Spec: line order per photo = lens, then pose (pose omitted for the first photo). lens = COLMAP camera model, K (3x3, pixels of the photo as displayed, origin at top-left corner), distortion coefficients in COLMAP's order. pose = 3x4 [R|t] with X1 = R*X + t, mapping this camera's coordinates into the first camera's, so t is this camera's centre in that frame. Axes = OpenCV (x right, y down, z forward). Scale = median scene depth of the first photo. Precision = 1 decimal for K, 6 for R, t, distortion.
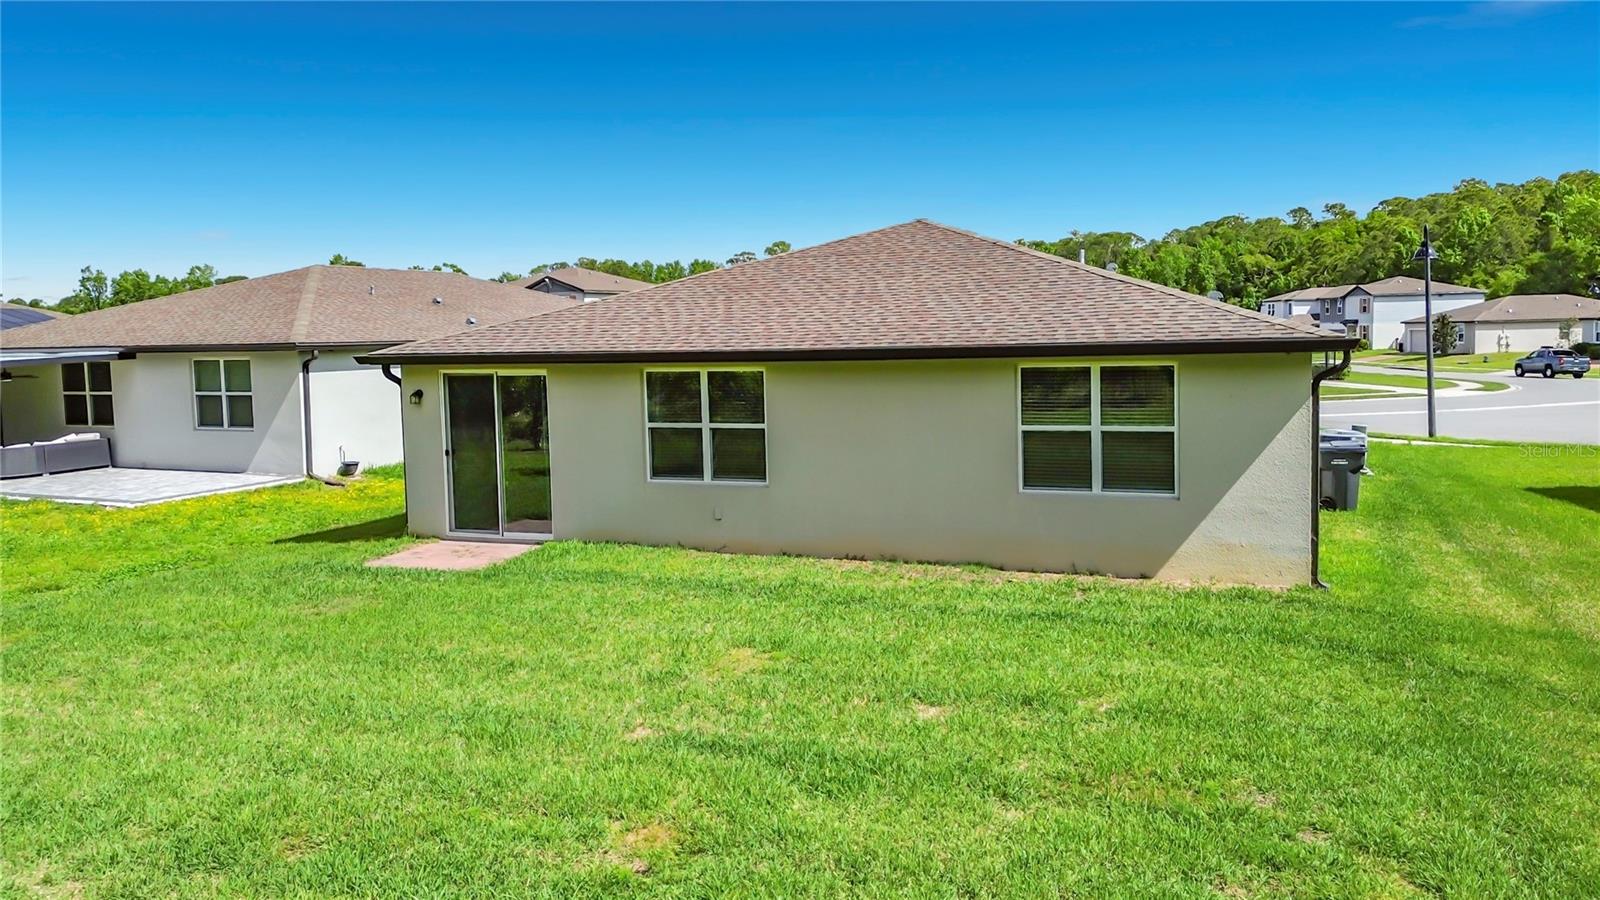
lens RADIAL K [[1183.1, 0, 829.6], [0, 1183.1, 417.4], [0, 0, 1]] dist [0.061685, -0.053898]
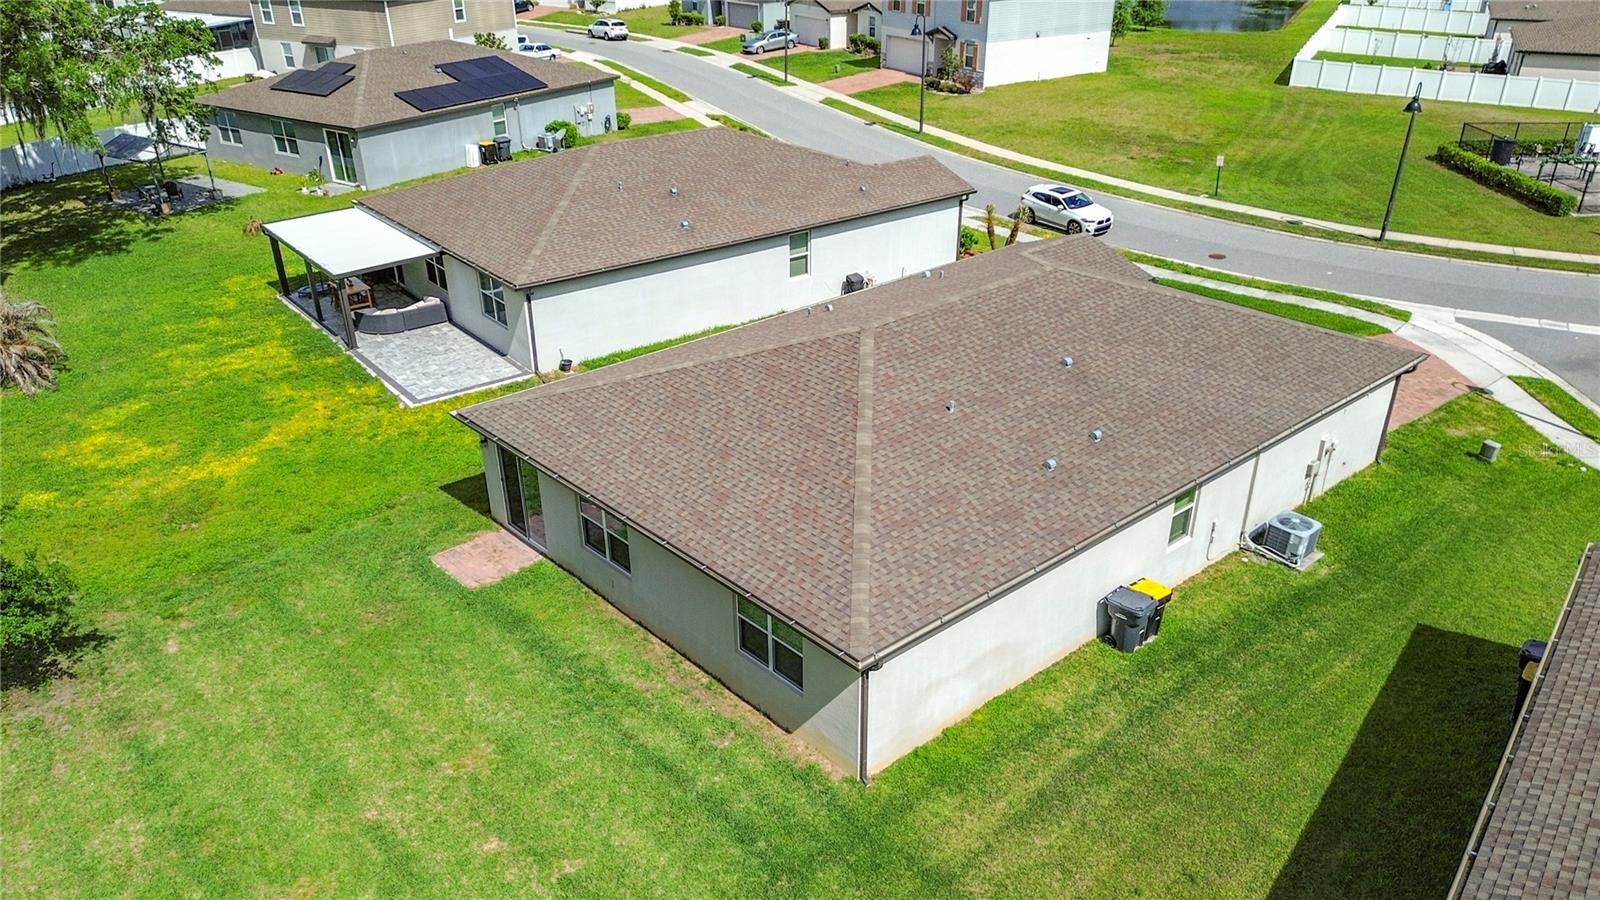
lens RADIAL K [[1183.1, 0, 792.8], [0, 1183.1, 536.2], [0, 0, 1]] dist [0.061685, -0.053898]
pose [[0.884752, 0.242419, -0.398055, 0.711288], [-0.045324, 0.894785, 0.444191, -0.667408], [0.463854, -0.374957, 0.802650, -0.109008]]
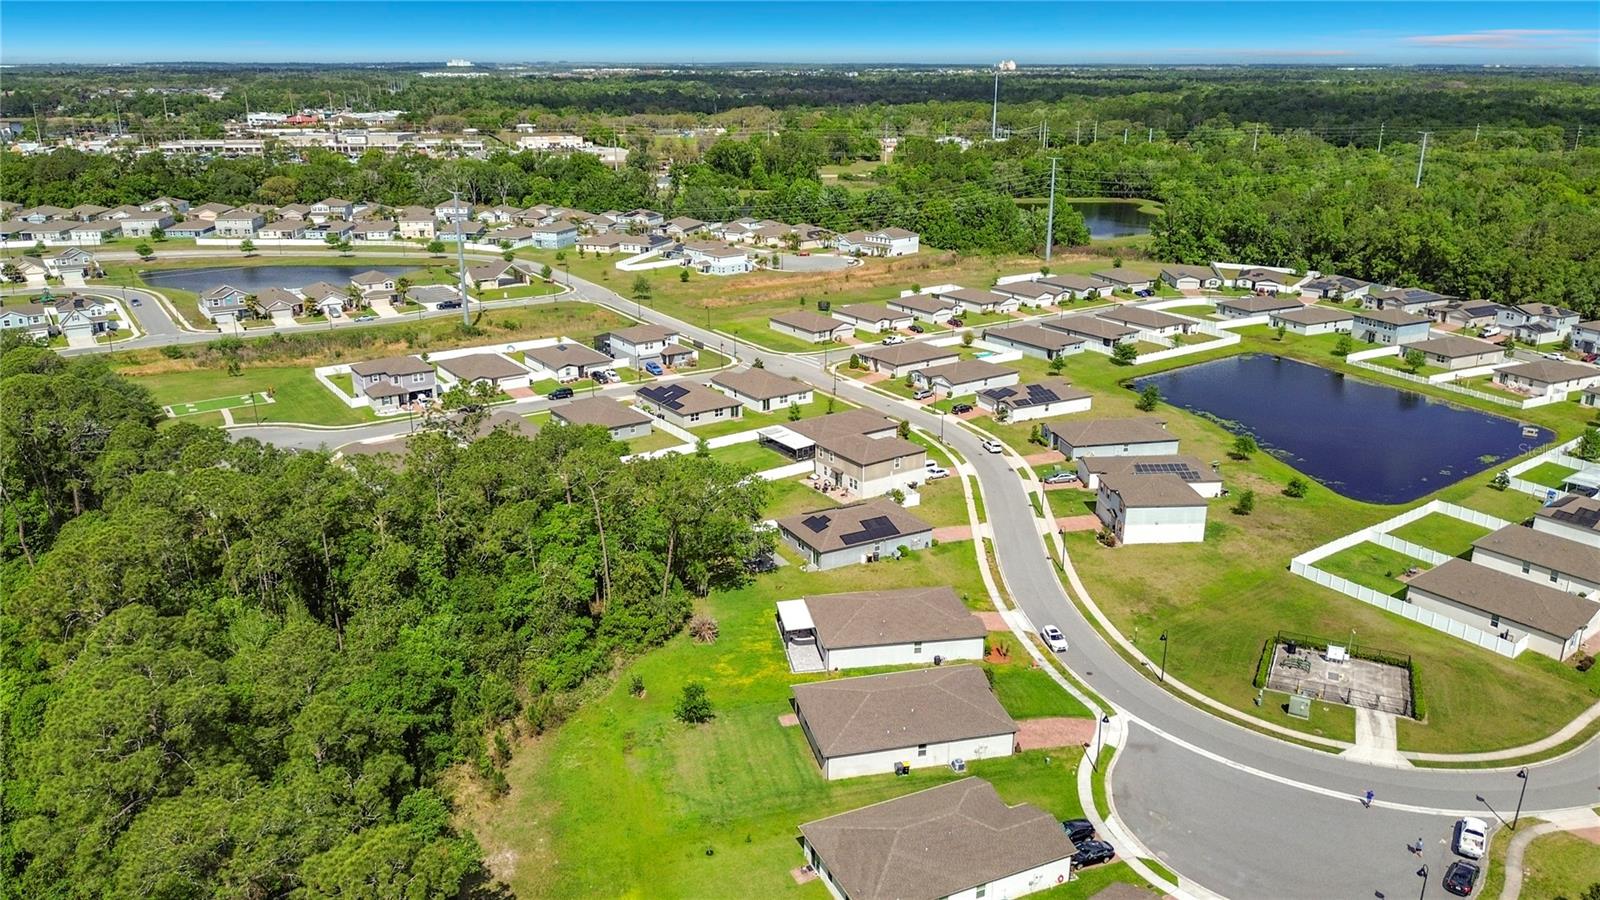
lens RADIAL K [[1183.1, 0, 785.2], [0, 1183.1, 463.1], [0, 0, 1]] dist [0.061685, -0.053898]
pose [[0.561561, 0.296009, -0.772676, 5.007293], [-0.070786, 0.947583, 0.311569, -3.776614], [0.824402, -0.120271, 0.553079, -2.980383]]
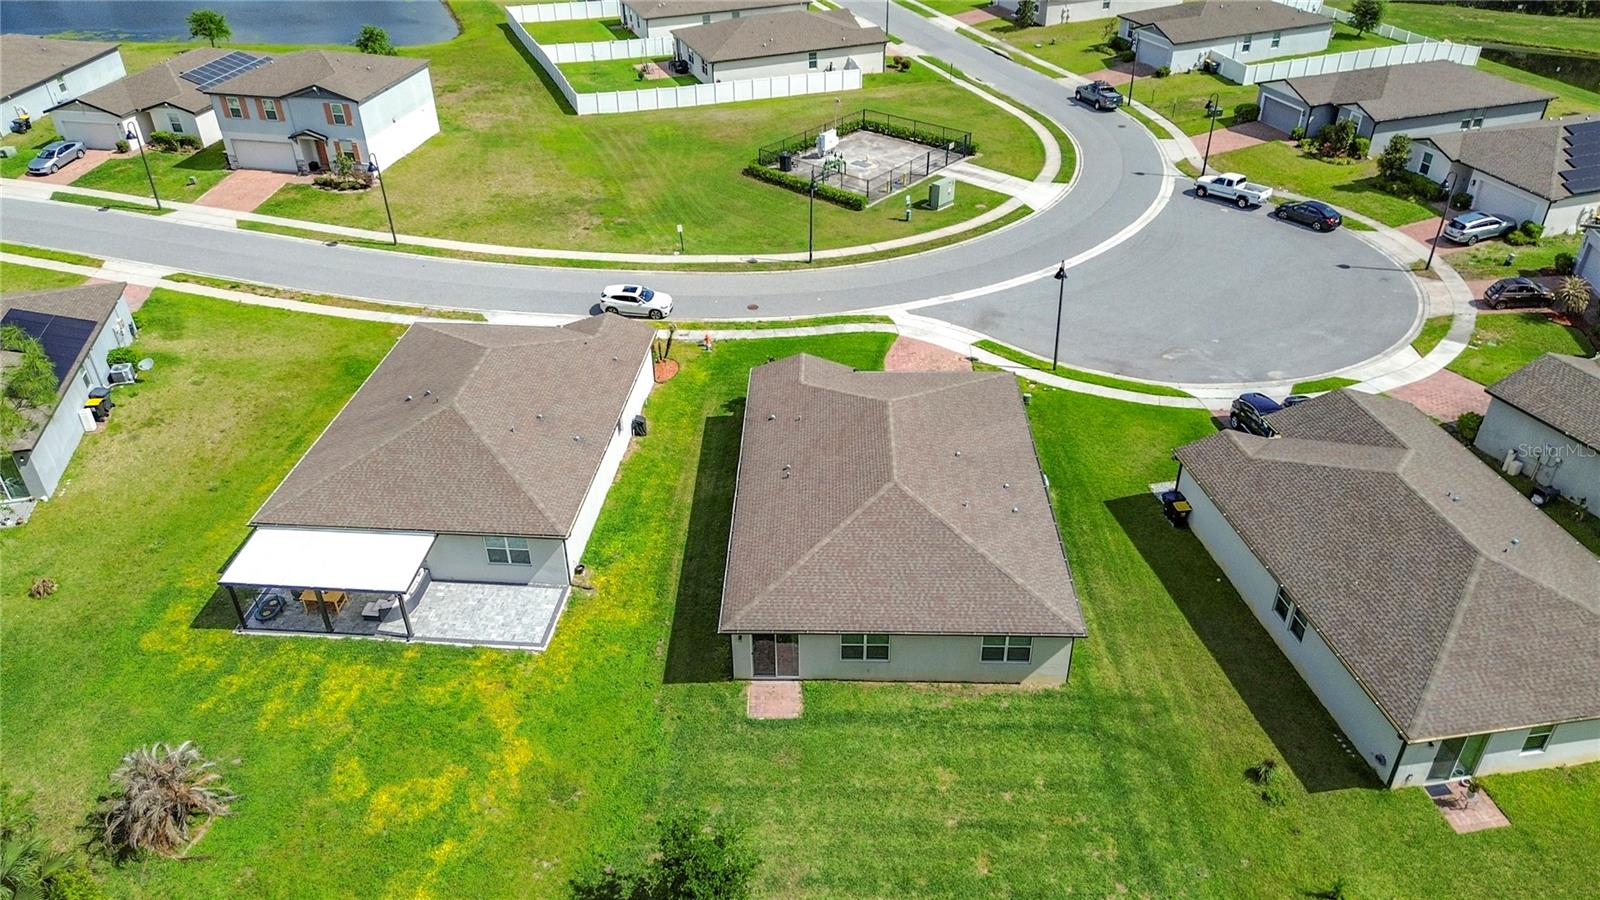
lens RADIAL K [[1183.1, 0, 811.8], [0, 1183.1, 458.6], [0, 0, 1]] dist [0.061685, -0.053898]
pose [[0.940405, -0.171345, 0.293735, -0.947798], [0.010181, 0.877577, 0.479327, -1.679275], [-0.339905, -0.447771, 0.827022, -1.024598]]
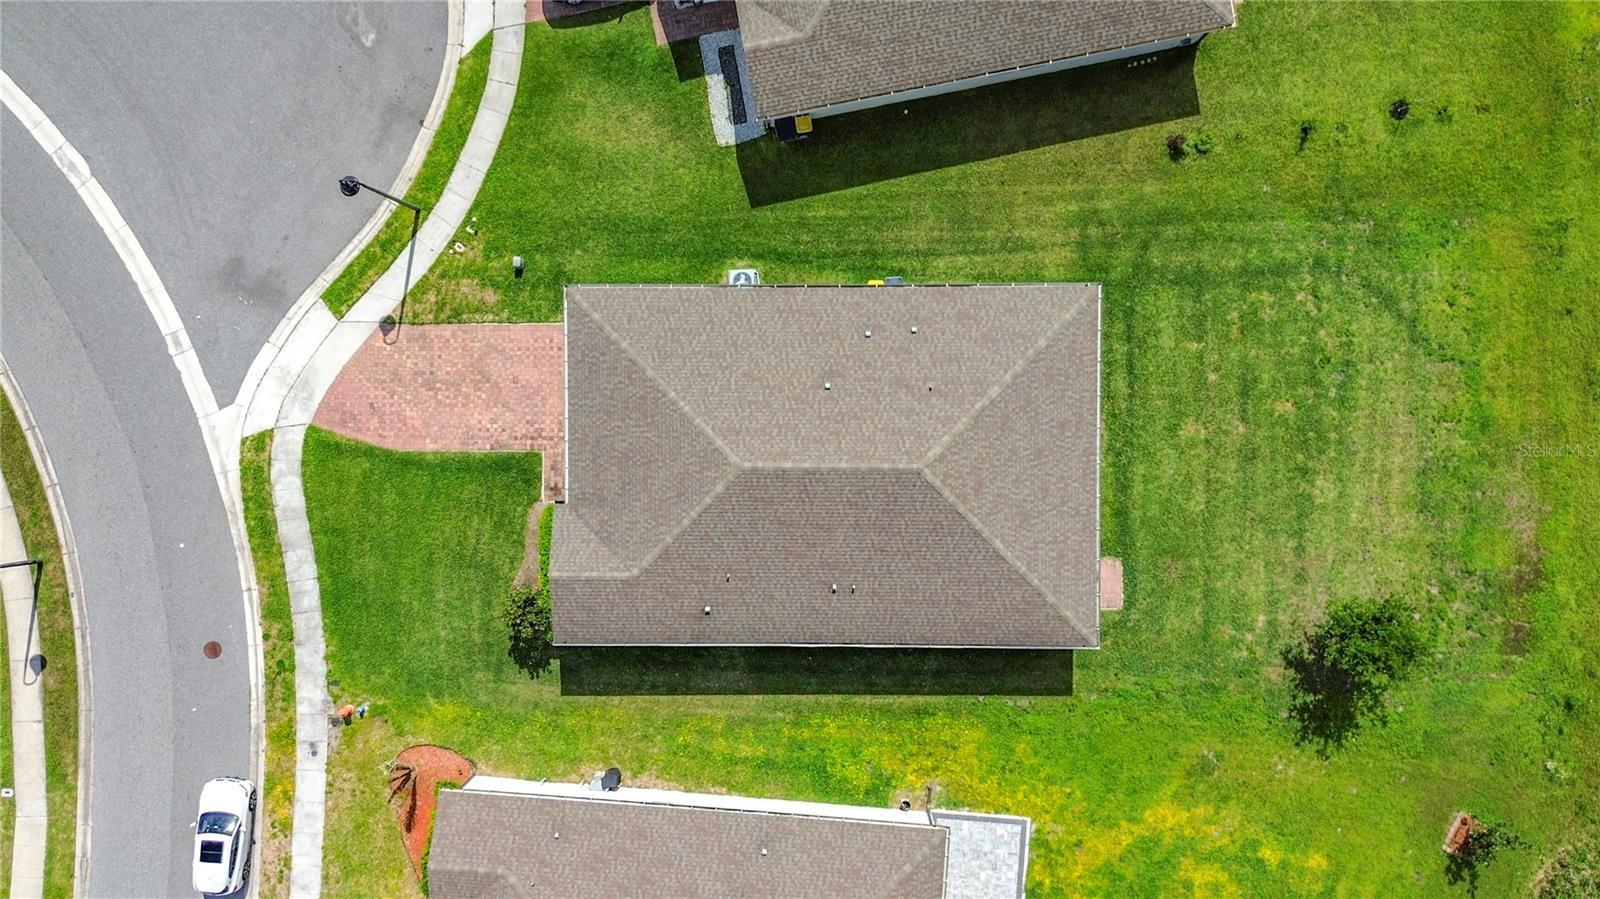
lens RADIAL K [[1183.1, 0, 807.6], [0, 1183.1, 445.1], [0, 0, 1]] dist [0.061685, -0.053898]
pose [[-0.350888, -0.936120, 0.023600, 0.172024], [0.094089, -0.010170, 0.995512, -2.798477], [-0.931678, 0.351534, 0.091647, 1.286937]]
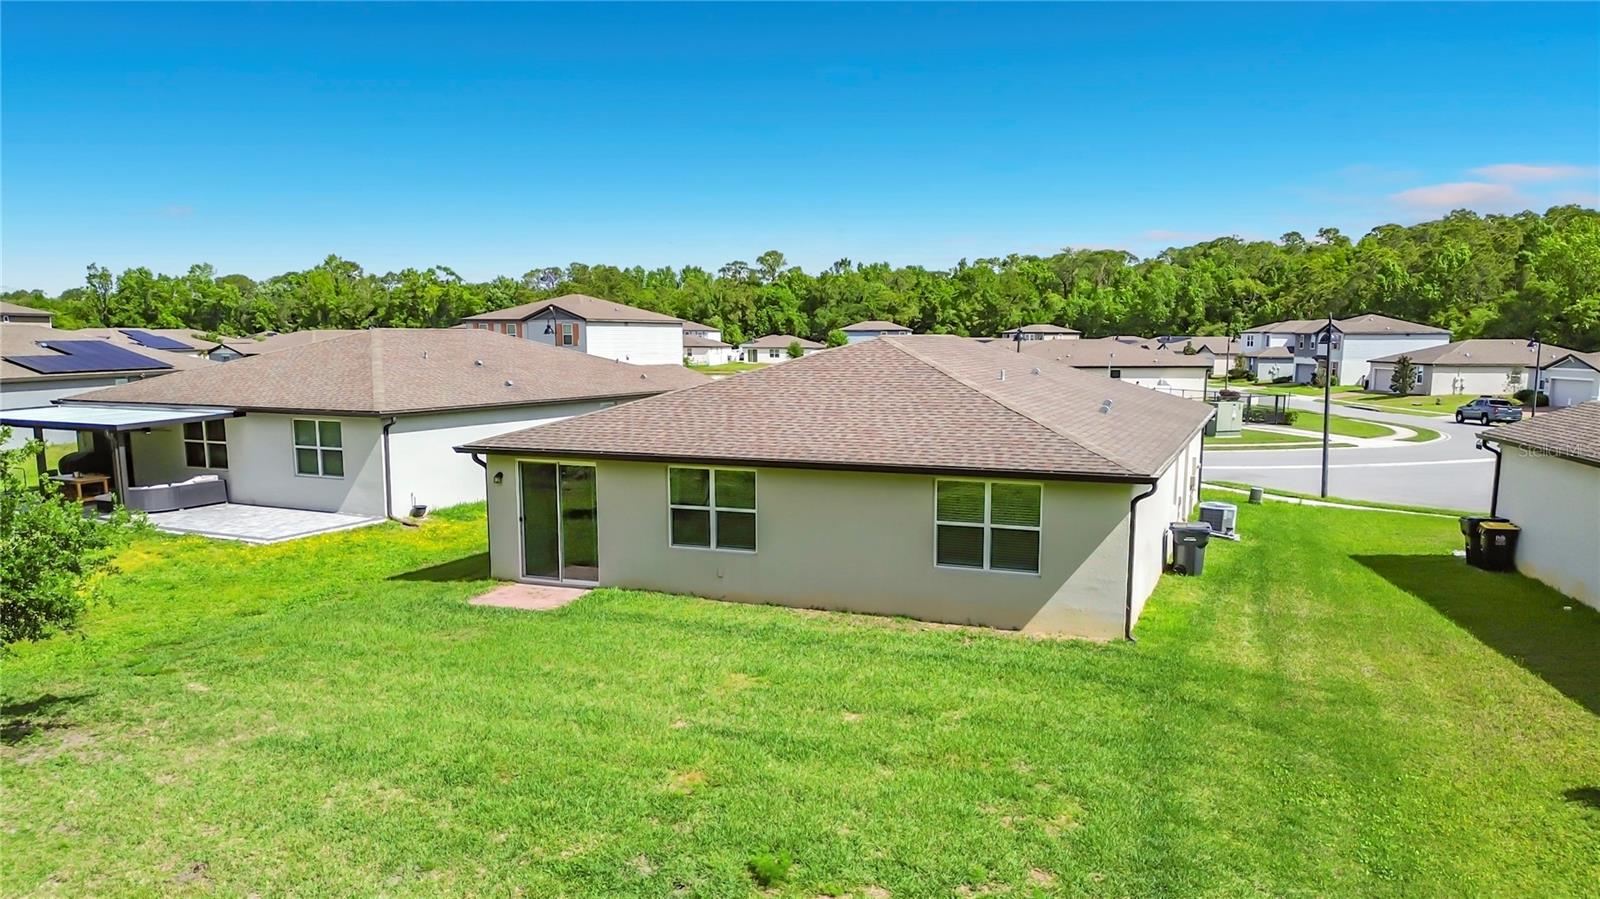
lens RADIAL K [[1183.1, 0, 801.1], [0, 1183.1, 555.2], [0, 0, 1]] dist [0.061685, -0.053898]
pose [[0.999598, 0.025667, -0.012033, 0.016289], [-0.024173, 0.993515, 0.111098, -0.095607], [0.014806, -0.110762, 0.993737, -0.374636]]
